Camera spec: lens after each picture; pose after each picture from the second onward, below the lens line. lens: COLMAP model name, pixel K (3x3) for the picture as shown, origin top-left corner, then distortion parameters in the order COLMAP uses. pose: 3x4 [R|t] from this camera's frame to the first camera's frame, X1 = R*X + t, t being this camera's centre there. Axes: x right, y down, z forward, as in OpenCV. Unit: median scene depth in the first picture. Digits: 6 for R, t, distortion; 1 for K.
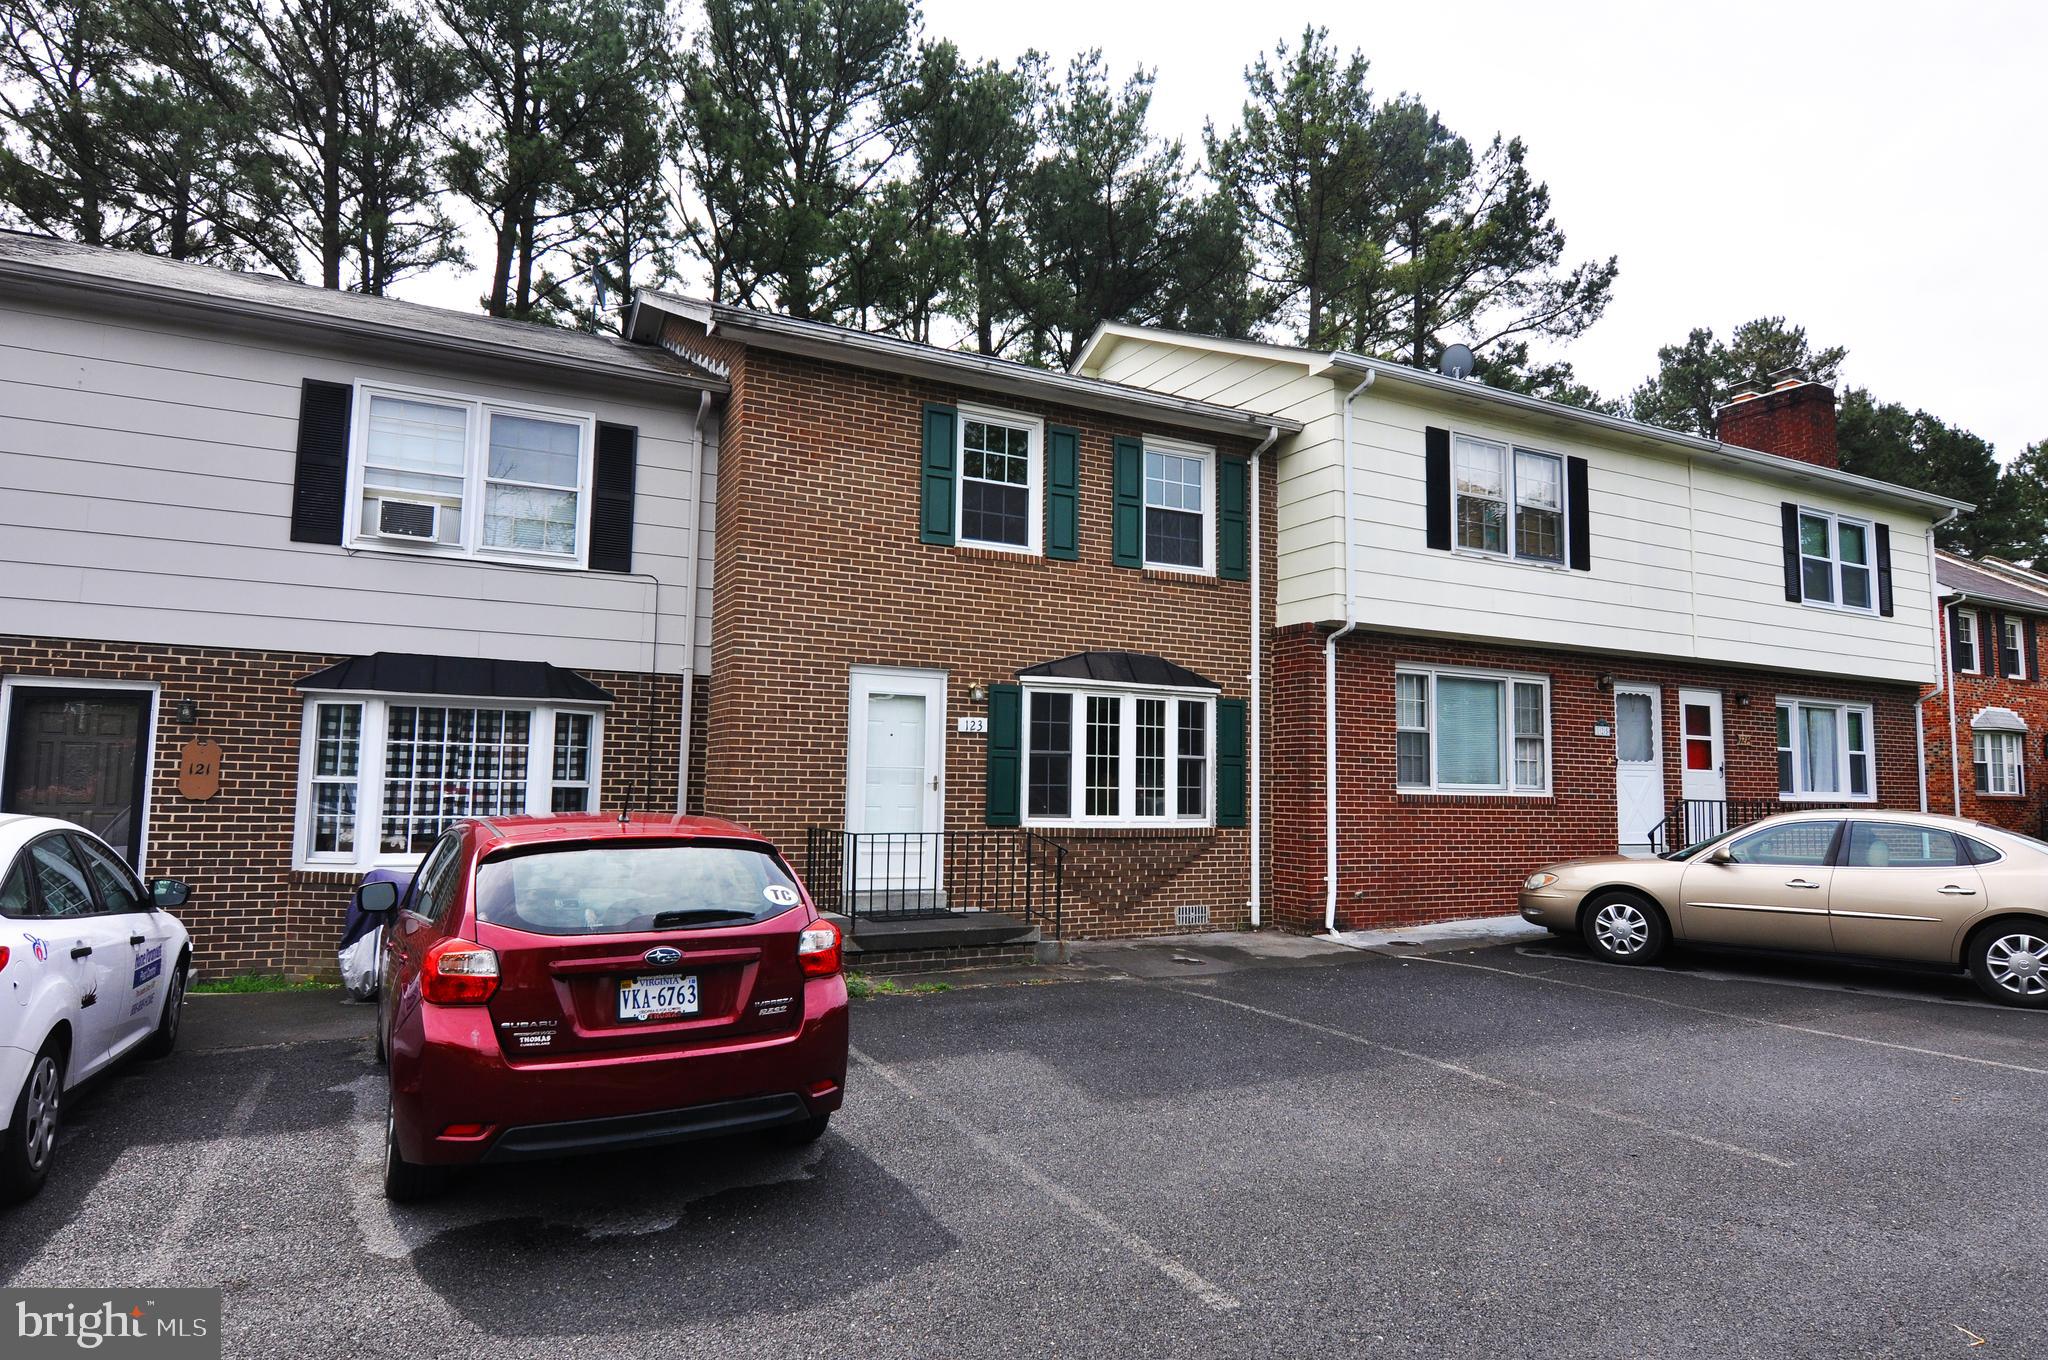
lens RADIAL K [[1117.6, 0, 1024.4], [0, 1117.6, 665.3], [0, 0, 1]] dist [-0.015307, -0.000667]
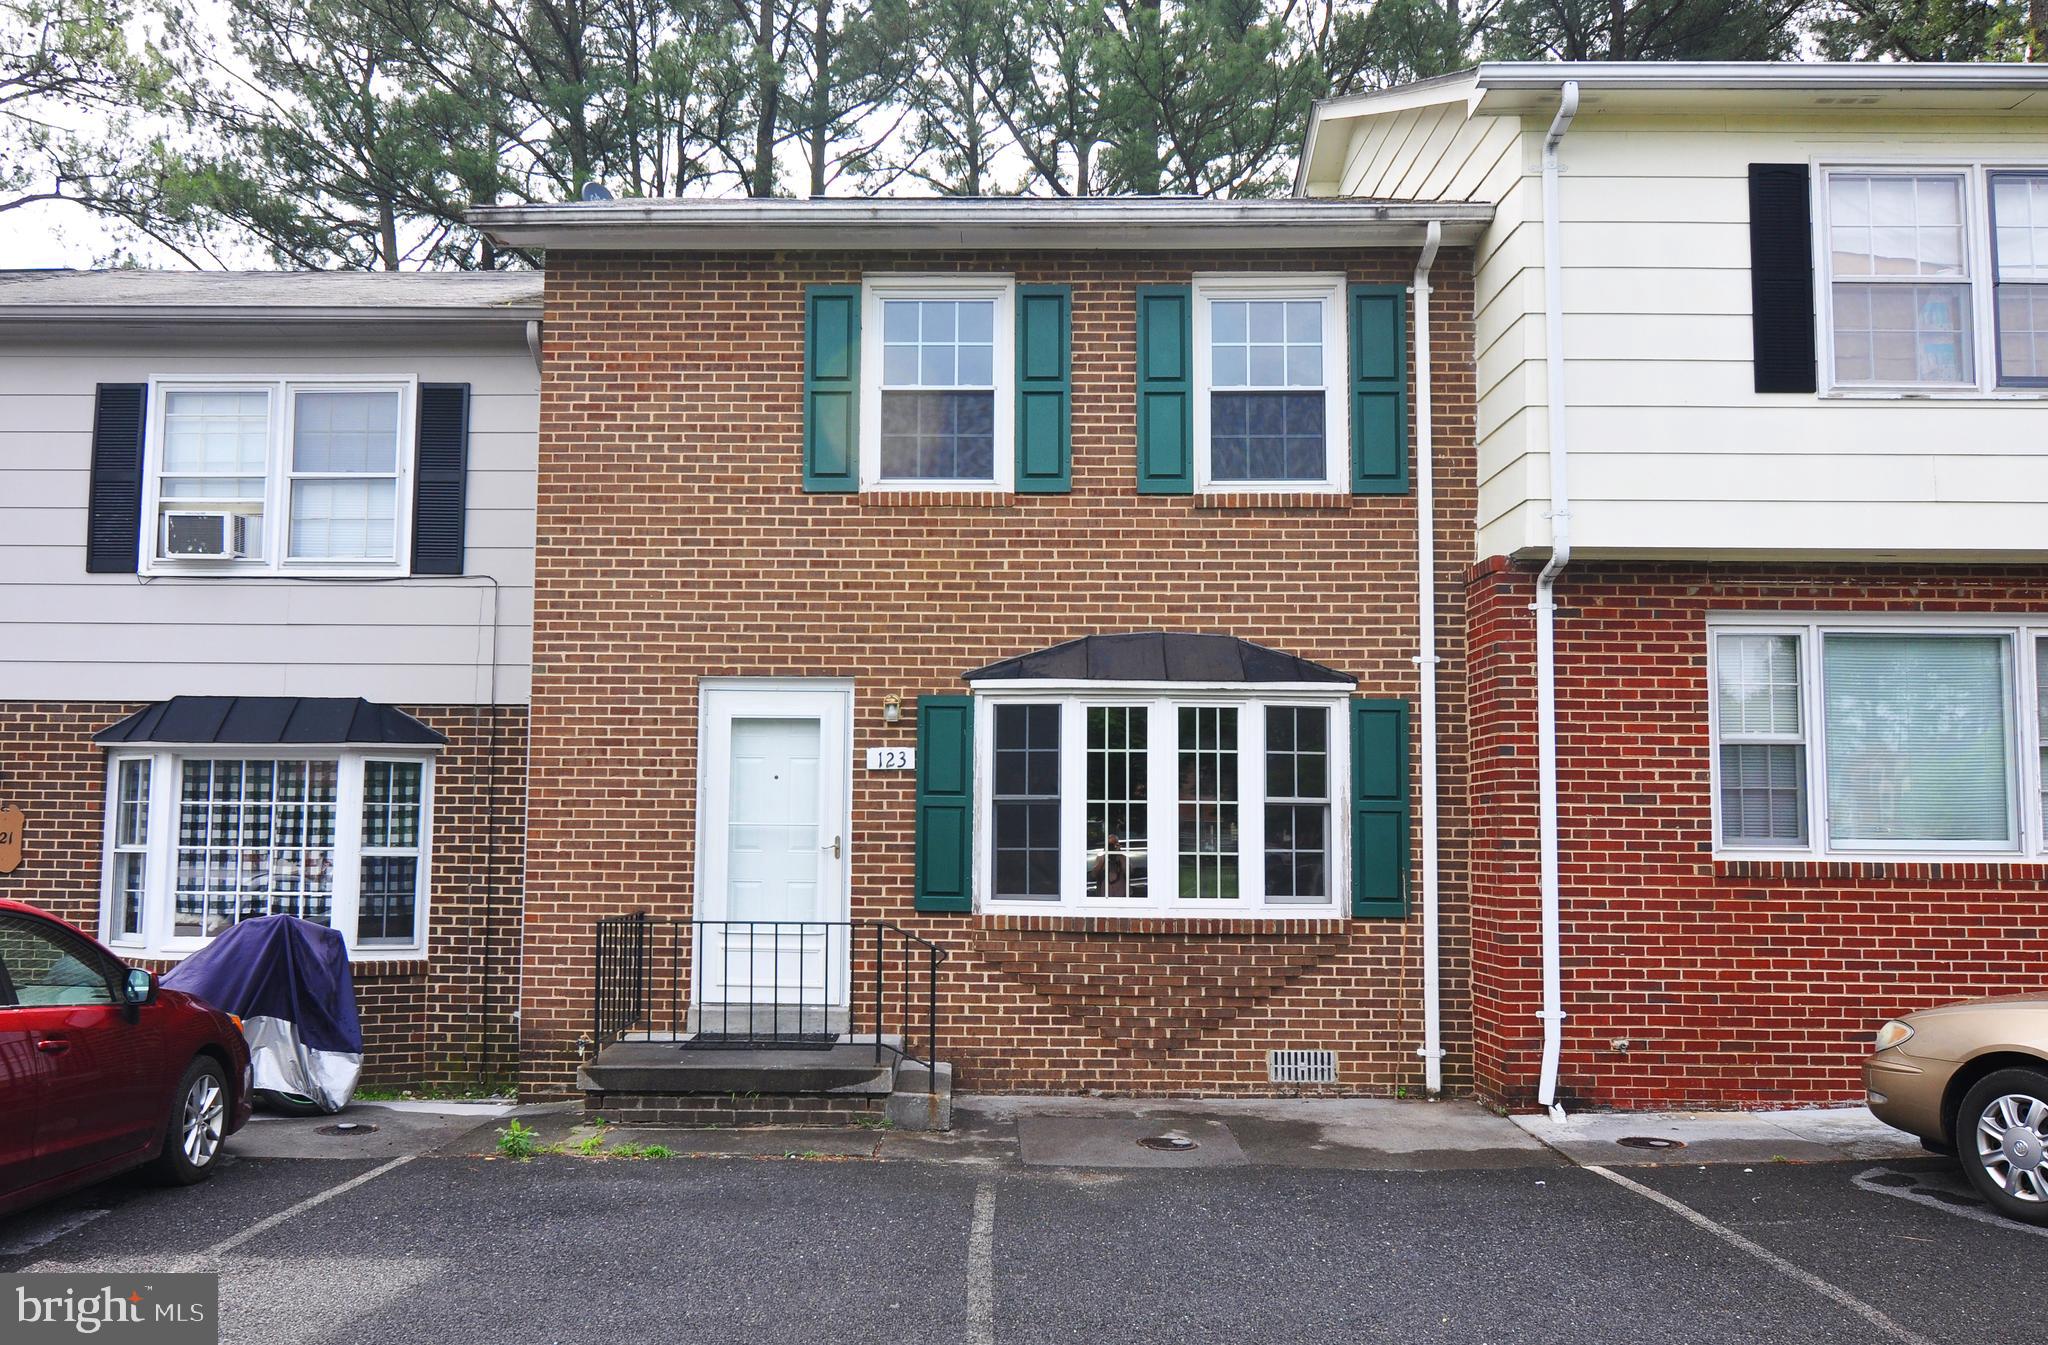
lens RADIAL K [[1544.3, 0, 1022.7], [0, 1544.3, 690.1], [0, 0, 1]] dist [-0.010675, -0.009174]
pose [[0.886638, -0.055143, -0.459165, 0.446368], [0.055539, 0.998376, -0.012653, 0.029088], [0.459117, -0.014283, 0.888261, 0.227251]]
